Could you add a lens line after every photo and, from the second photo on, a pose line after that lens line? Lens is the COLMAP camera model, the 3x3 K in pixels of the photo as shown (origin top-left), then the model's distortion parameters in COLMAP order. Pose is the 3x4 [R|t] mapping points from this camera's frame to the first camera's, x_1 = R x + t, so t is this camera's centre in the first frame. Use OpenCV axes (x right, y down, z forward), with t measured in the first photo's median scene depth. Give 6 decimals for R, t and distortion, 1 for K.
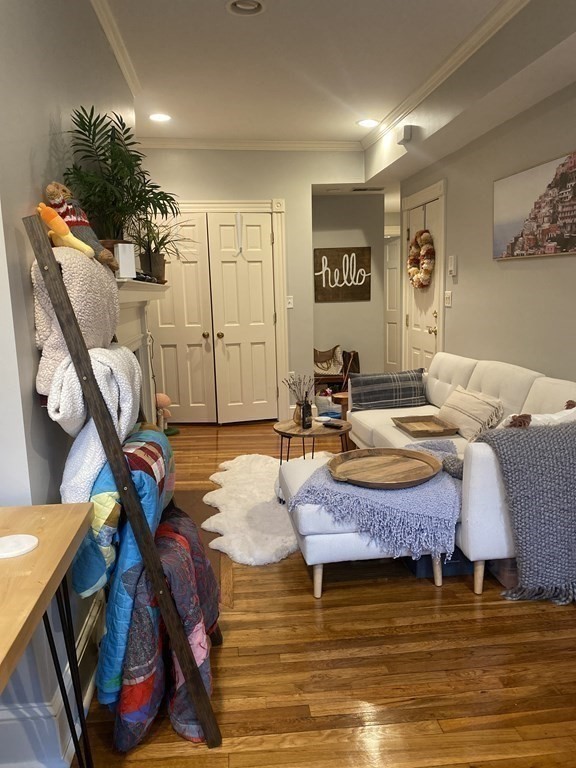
lens RADIAL K [[585.6, 0, 285.9], [0, 585.6, 380.9], [0, 0, 1]] dist [0.041731, -0.049093]
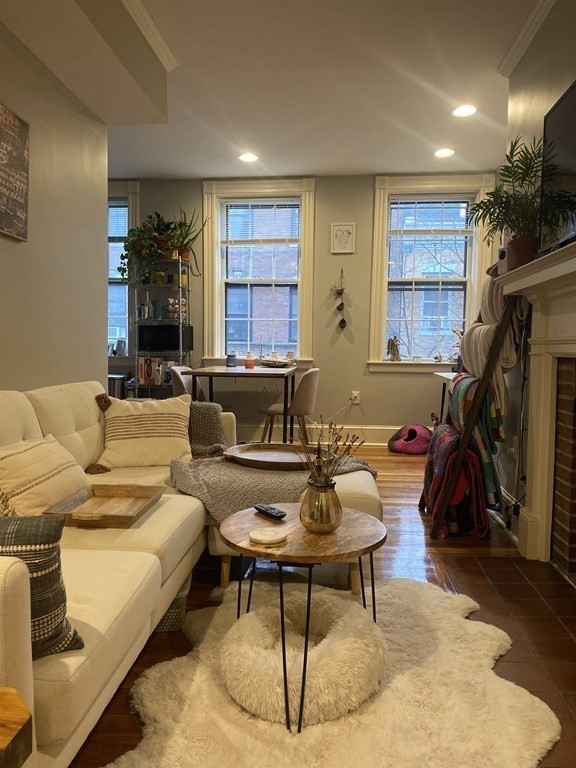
lens RADIAL K [[585.6, 0, 283.1], [0, 585.6, 384.9], [0, 0, 1]] dist [0.041731, -0.049093]
pose [[-0.978845, 0.004294, 0.204556, -0.039039], [0.046671, 0.978108, 0.202799, -0.149289], [-0.199207, 0.208056, -0.957616, 1.605555]]
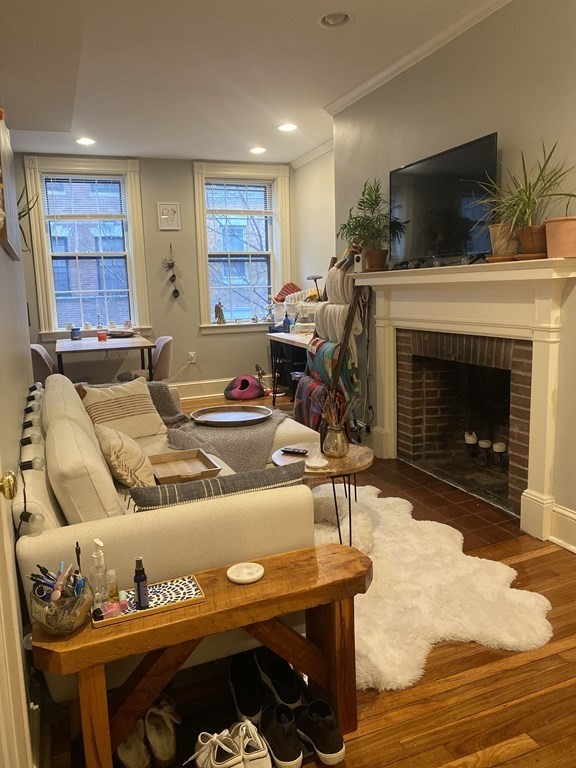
lens RADIAL K [[585.6, 0, 291.0], [0, 585.6, 382.6], [0, 0, 1]] dist [0.041731, -0.049093]
pose [[-0.959660, 0.101150, -0.262337, 0.313328], [0.015476, 0.950635, 0.309925, -0.285055], [0.280736, 0.293362, -0.913852, 1.860171]]
